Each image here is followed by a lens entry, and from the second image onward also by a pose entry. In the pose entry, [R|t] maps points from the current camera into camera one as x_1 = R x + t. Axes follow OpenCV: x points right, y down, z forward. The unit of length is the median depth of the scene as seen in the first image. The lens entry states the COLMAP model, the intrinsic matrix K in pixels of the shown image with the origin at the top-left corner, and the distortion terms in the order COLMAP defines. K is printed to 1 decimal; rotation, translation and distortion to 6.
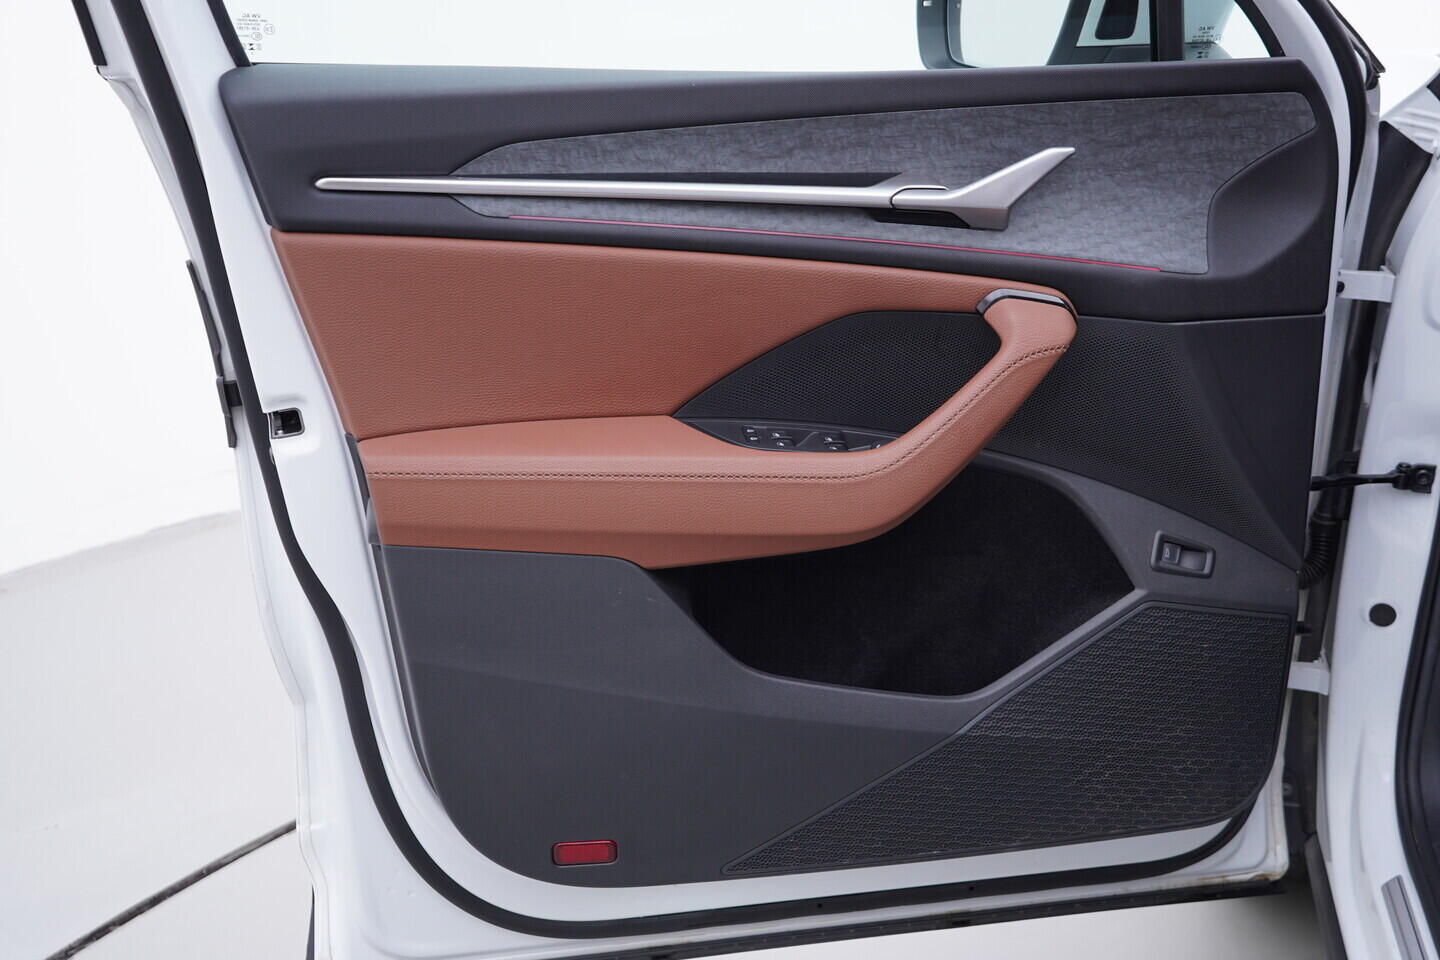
lens RADIAL K [[1522.3, 0, 724.1], [0, 1522.3, 505.9], [0, 0, 1]] dist [-0.008884, 0.023552]
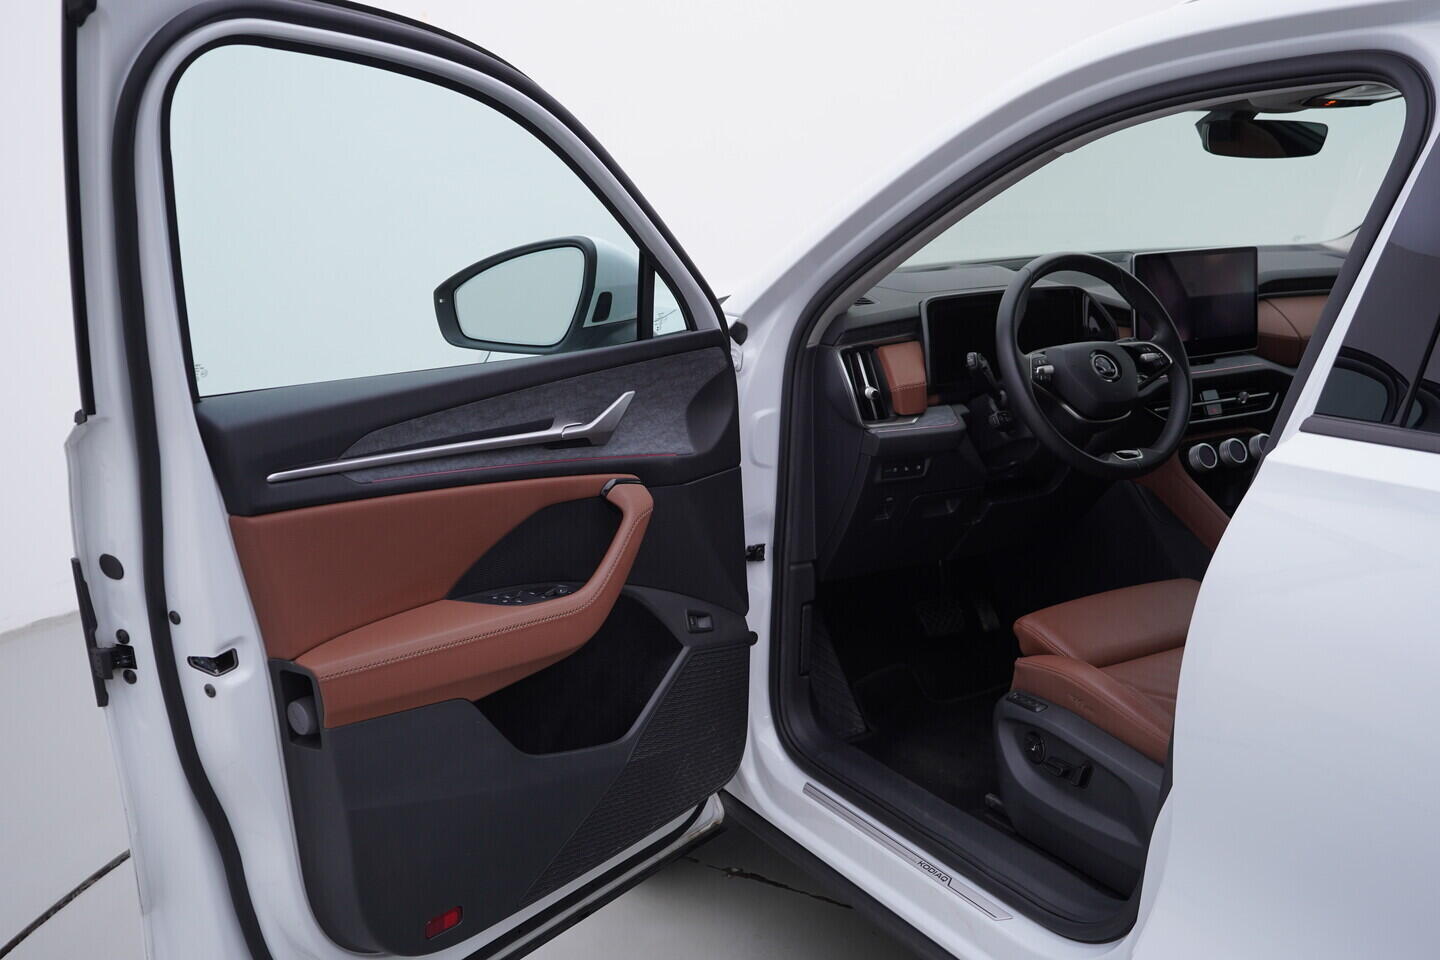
lens RADIAL K [[1673.6, 0, 720.0], [0, 1673.6, 480.0], [0, 0, 1]] dist [-0.011662, 0.048623]
pose [[0.678721, -0.150189, 0.718875, -1.032993], [0.235518, 0.971677, -0.019357, -0.080428], [-0.695607, 0.182446, 0.694870, -0.327400]]
